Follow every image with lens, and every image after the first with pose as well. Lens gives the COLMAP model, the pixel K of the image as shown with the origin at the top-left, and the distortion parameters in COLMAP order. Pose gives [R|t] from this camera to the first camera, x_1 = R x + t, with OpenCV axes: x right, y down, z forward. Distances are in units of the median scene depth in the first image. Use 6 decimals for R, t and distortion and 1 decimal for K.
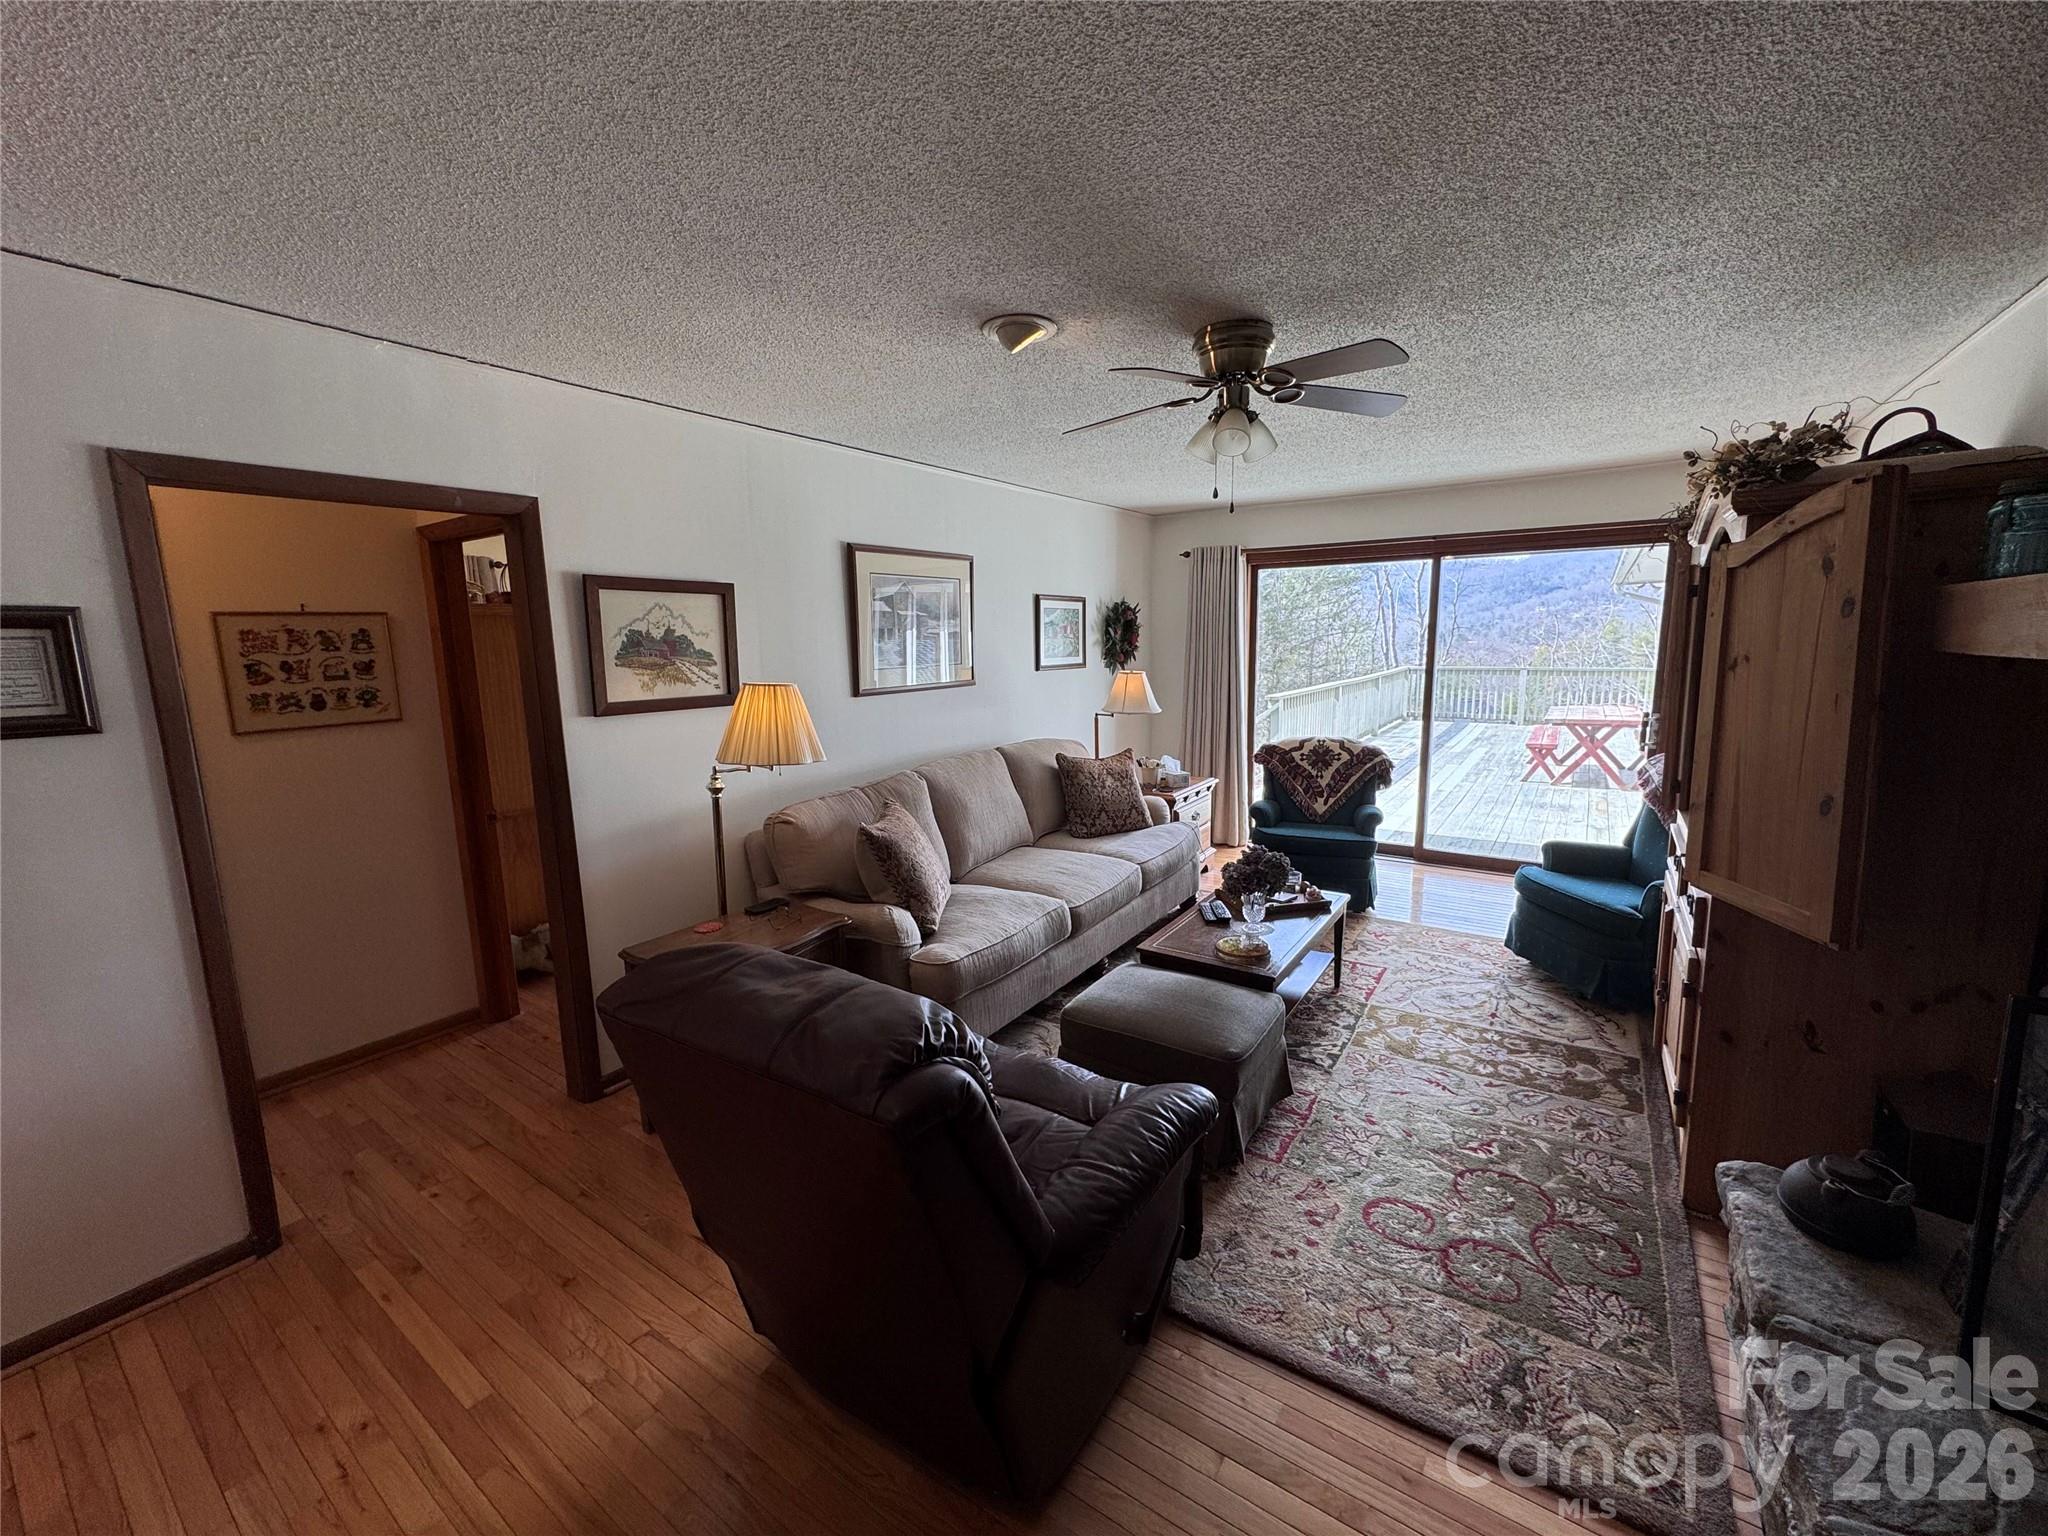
lens RADIAL K [[815.0, 0, 1024.3], [0, 815.0, 766.0], [0, 0, 1]] dist [-0.000553, 0.000123]
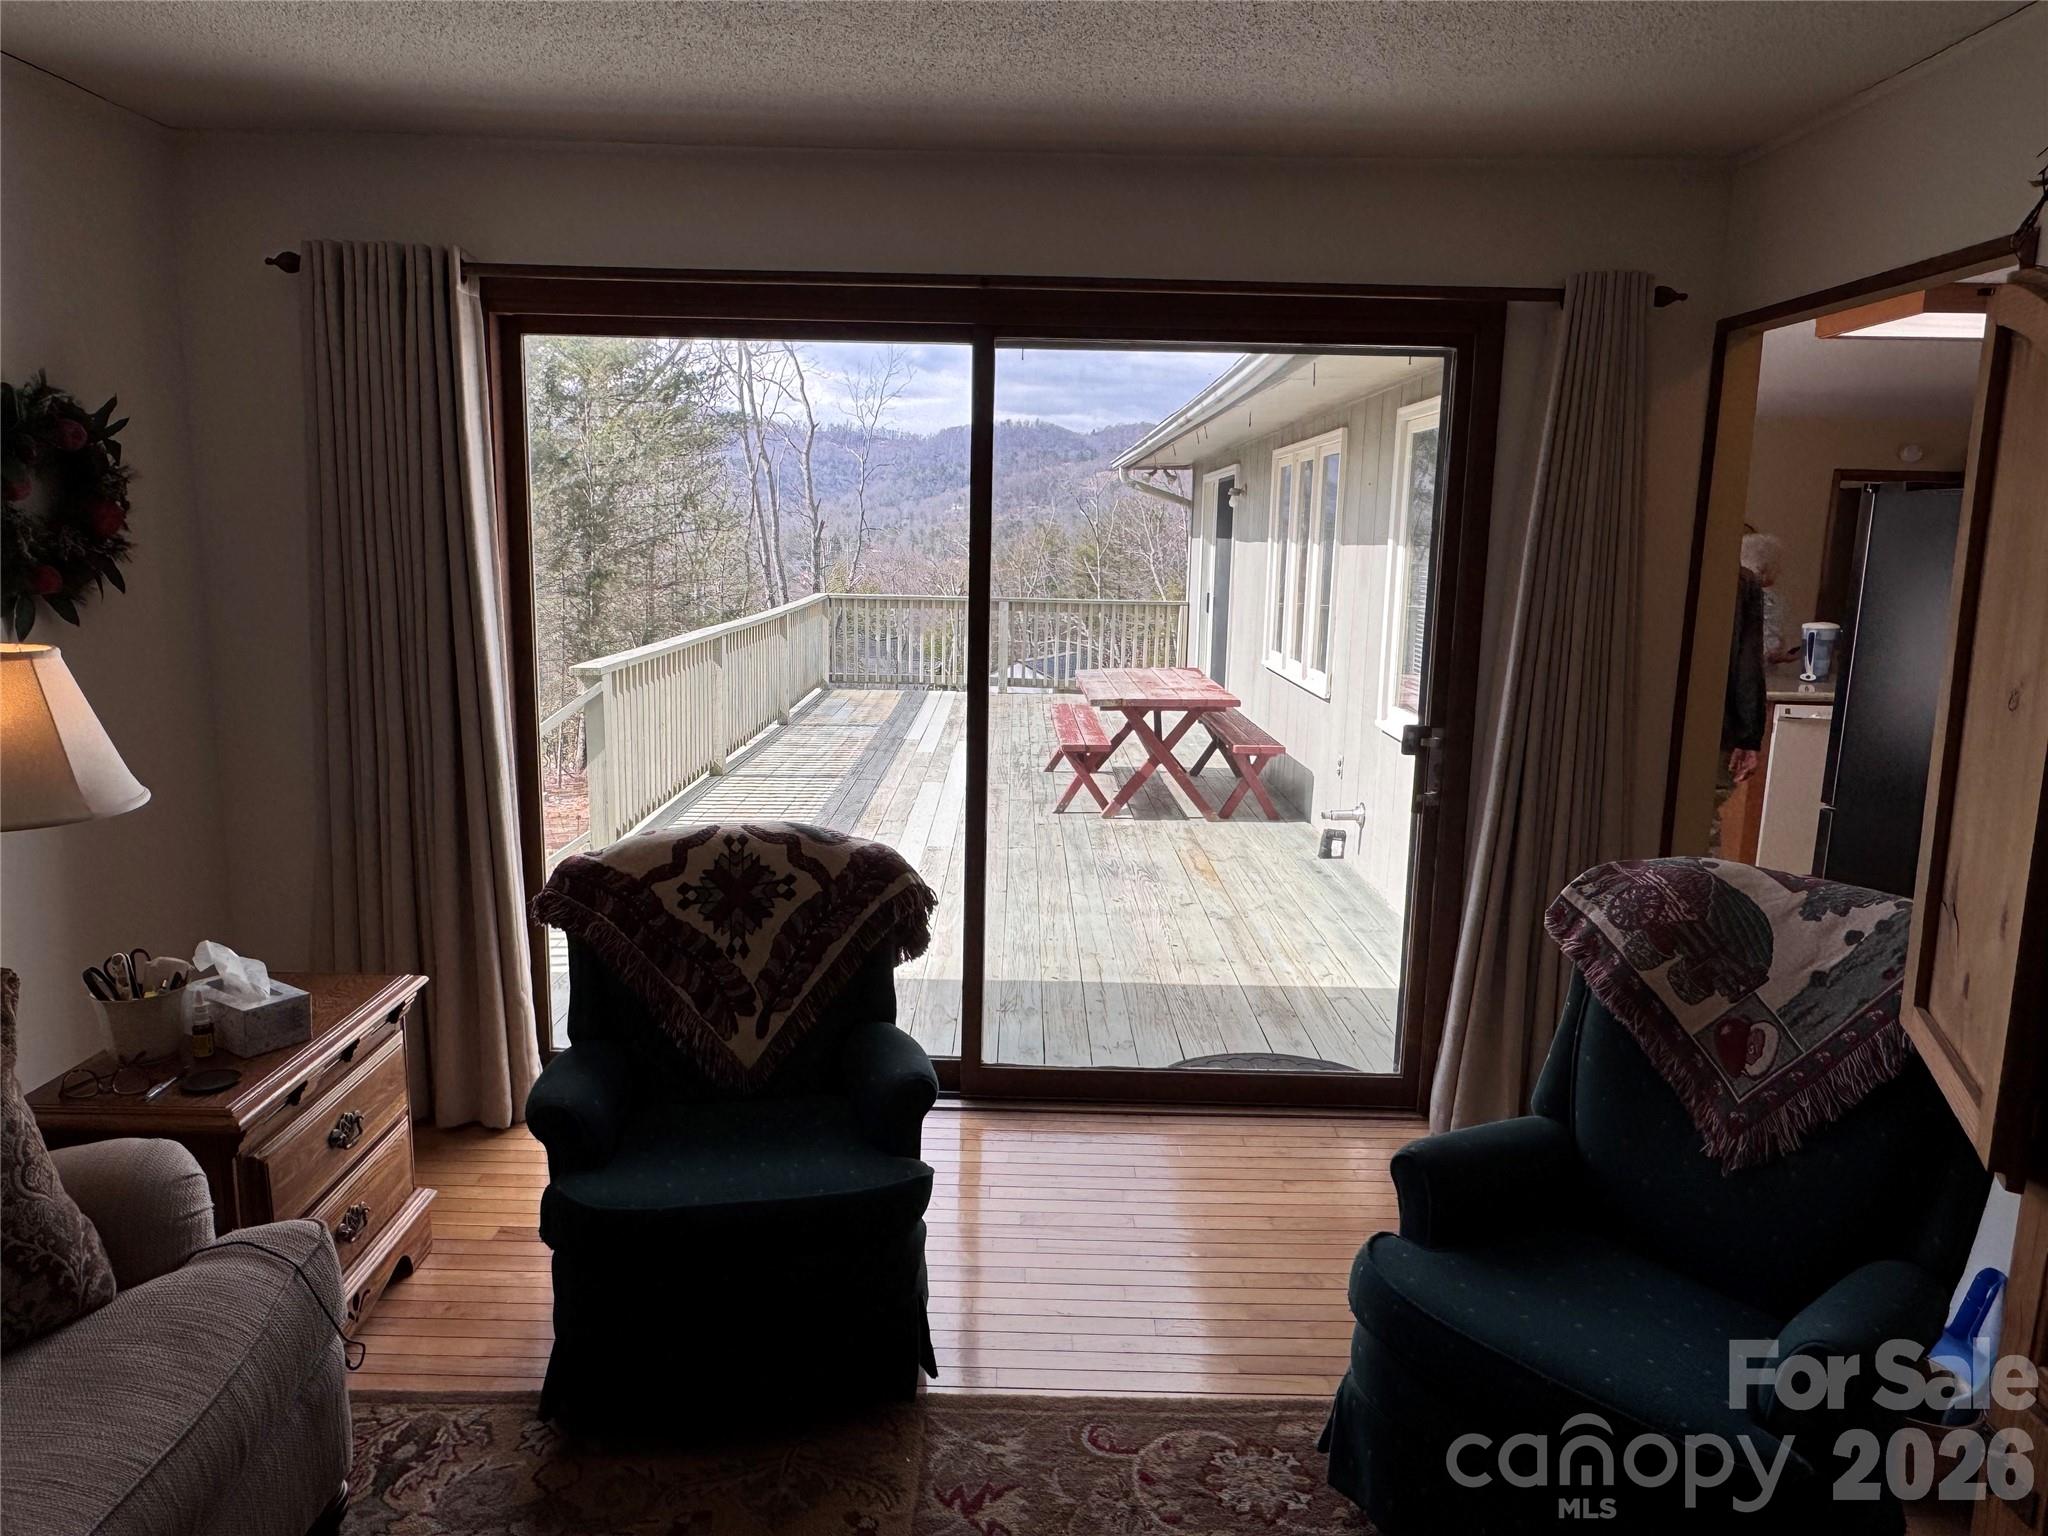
lens RADIAL K [[1317.9, 0, 1021.5], [0, 1317.9, 767.6], [0, 0, 1]] dist [-0.004338, 0.000176]
pose [[0.819696, -0.063961, 0.569216, 0.152033], [0.053082, 0.997952, 0.035695, -0.074642], [-0.570333, 0.000956, 0.821413, 0.482149]]
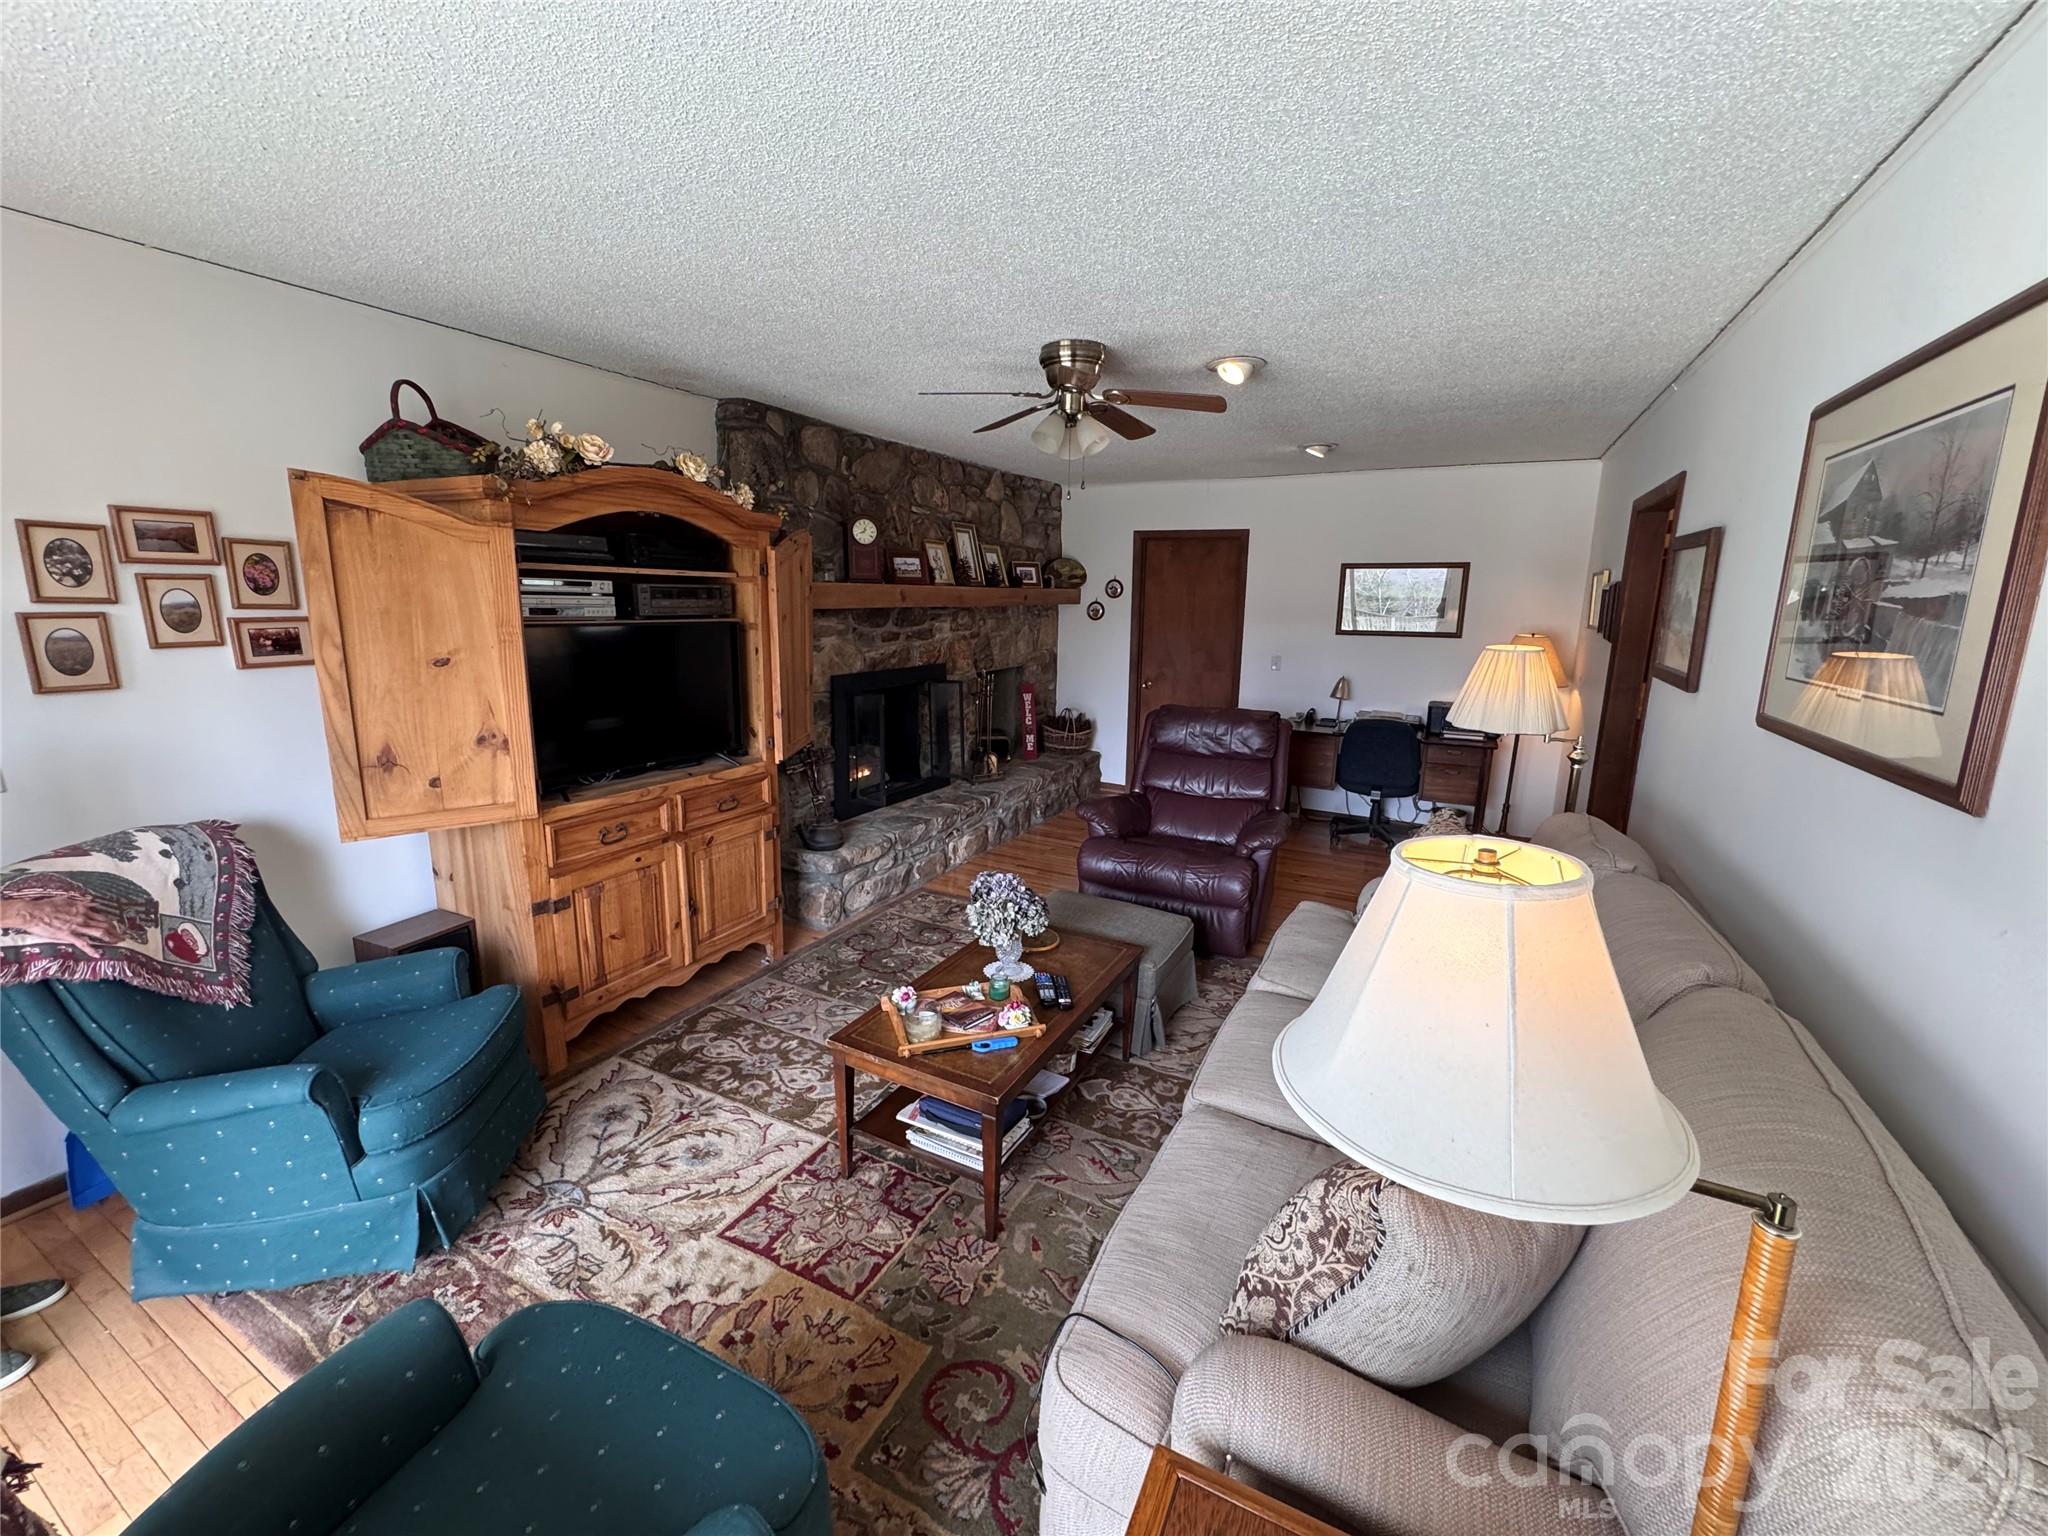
lens RADIAL K [[815.0, 0, 1023.7], [0, 815.0, 764.4], [0, 0, 1]] dist [-0.000553, 0.000123]
pose [[-0.992794, 0.033375, -0.115095, 0.220999], [-0.010265, 0.933221, 0.359157, -0.177564], [0.119396, 0.357750, -0.926153, 1.054299]]
